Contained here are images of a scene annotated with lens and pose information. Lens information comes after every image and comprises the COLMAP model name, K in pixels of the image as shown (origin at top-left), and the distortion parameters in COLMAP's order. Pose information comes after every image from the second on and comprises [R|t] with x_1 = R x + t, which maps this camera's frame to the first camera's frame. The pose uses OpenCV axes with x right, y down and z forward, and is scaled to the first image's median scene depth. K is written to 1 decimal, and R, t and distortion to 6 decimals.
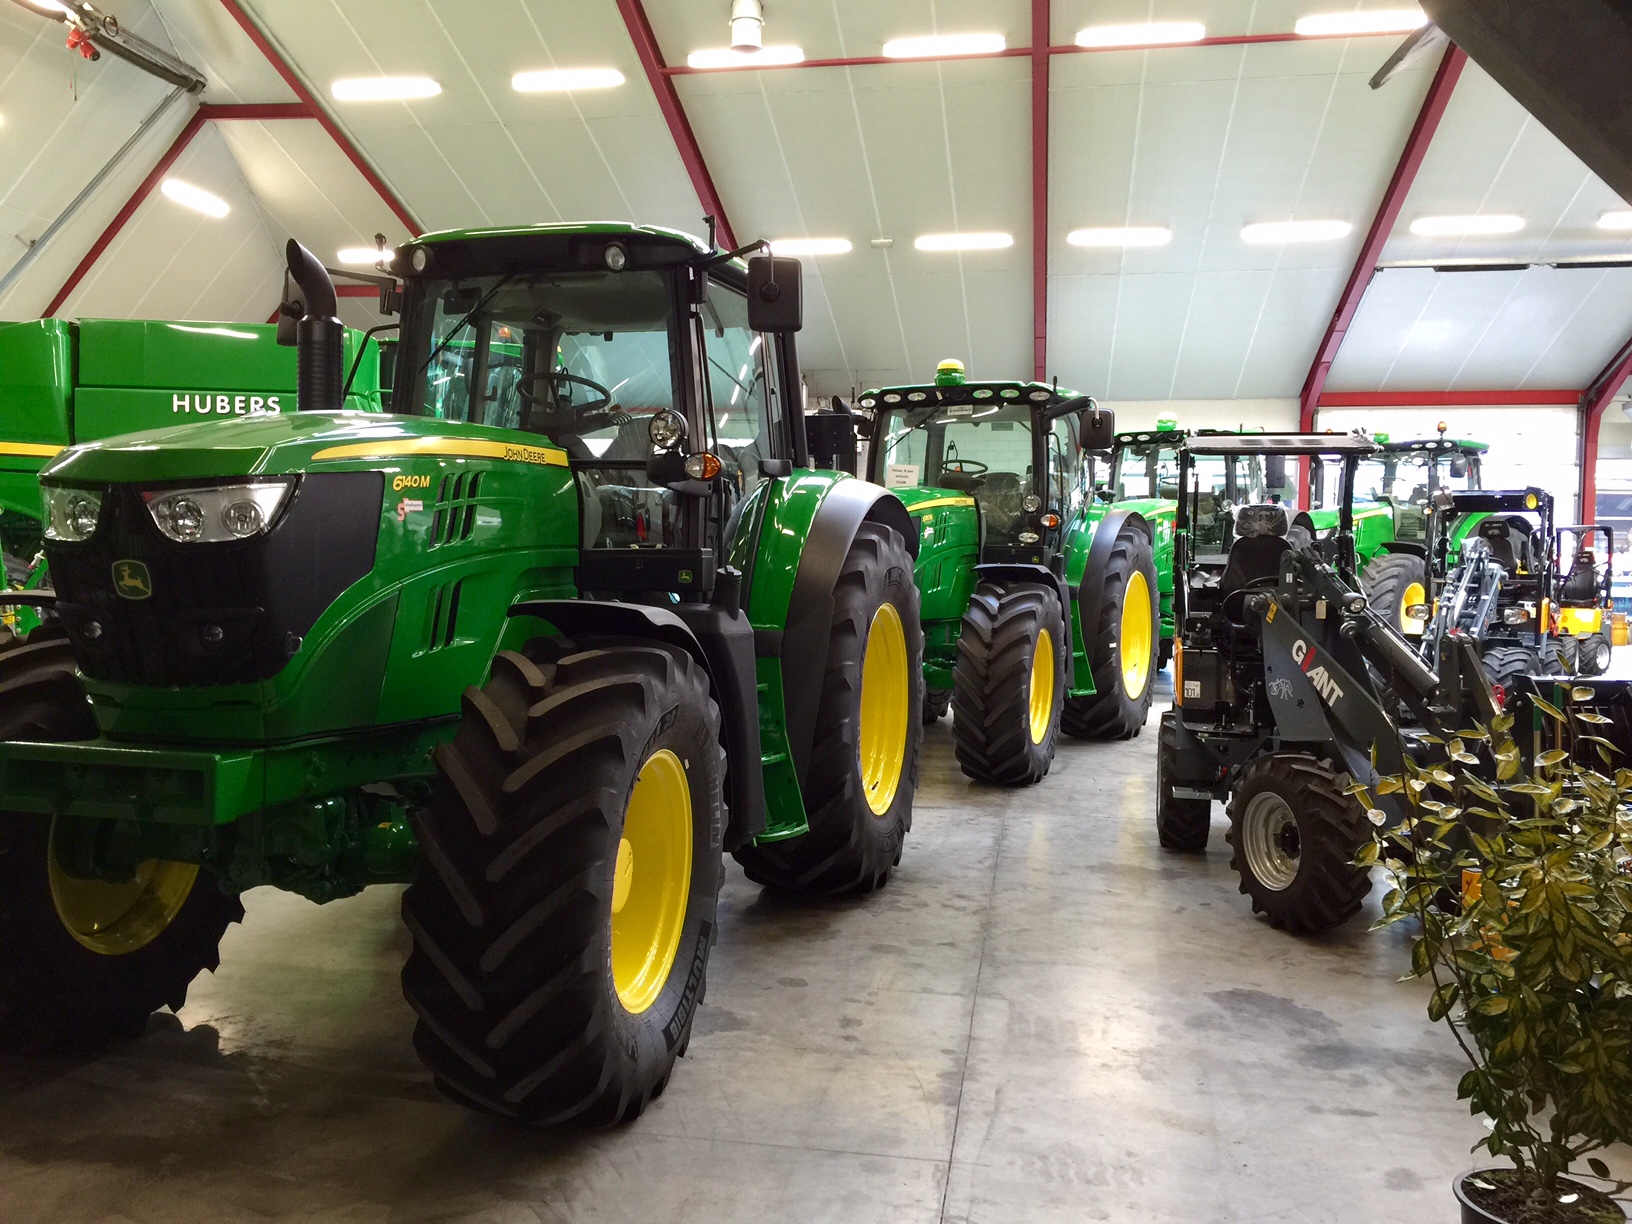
lens RADIAL K [[1395.3, 0, 816.6], [0, 1395.3, 614.2], [0, 0, 1]] dist [0.055806, -0.014345]
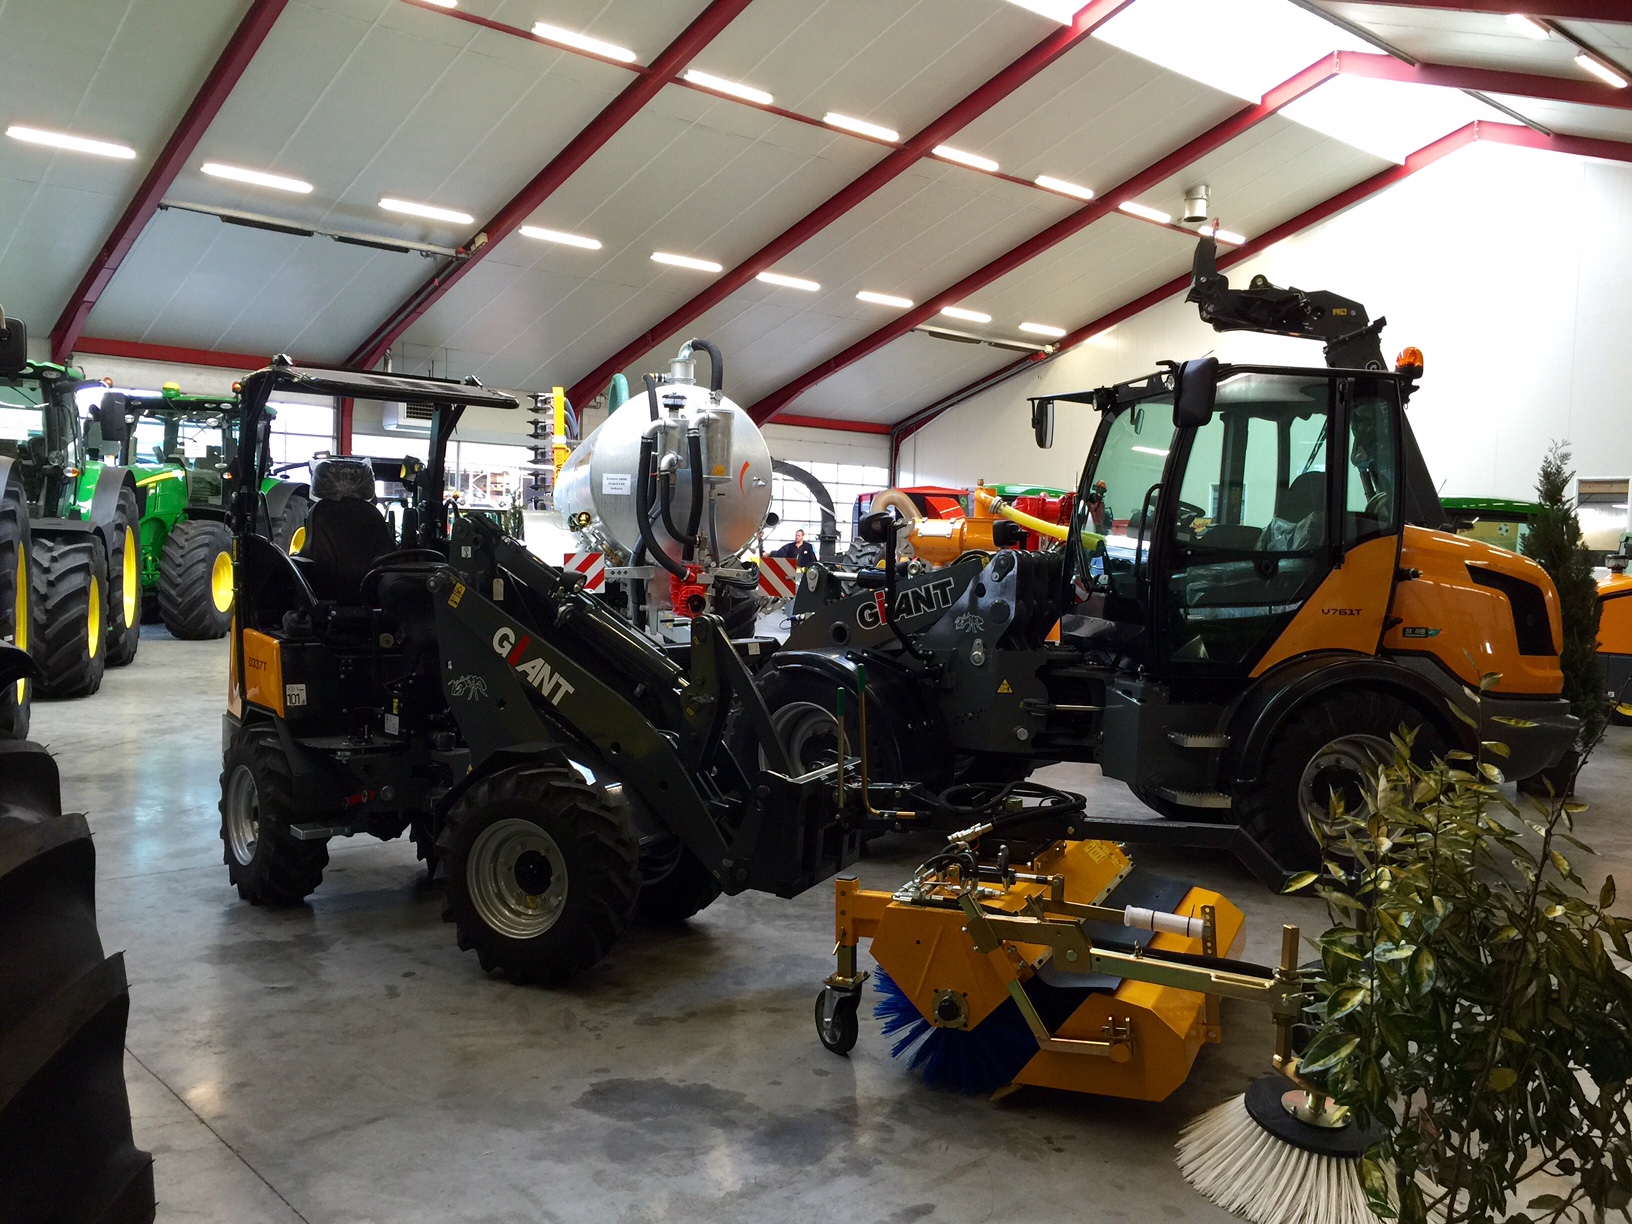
lens RADIAL K [[1395.3, 0, 814.8], [0, 1395.3, 606.5], [0, 0, 1]] dist [0.055806, -0.014345]
pose [[0.635014, -0.033875, 0.771757, -0.051963], [0.019859, 0.999424, 0.027528, -0.003865], [-0.772245, -0.002154, 0.635321, 0.101759]]
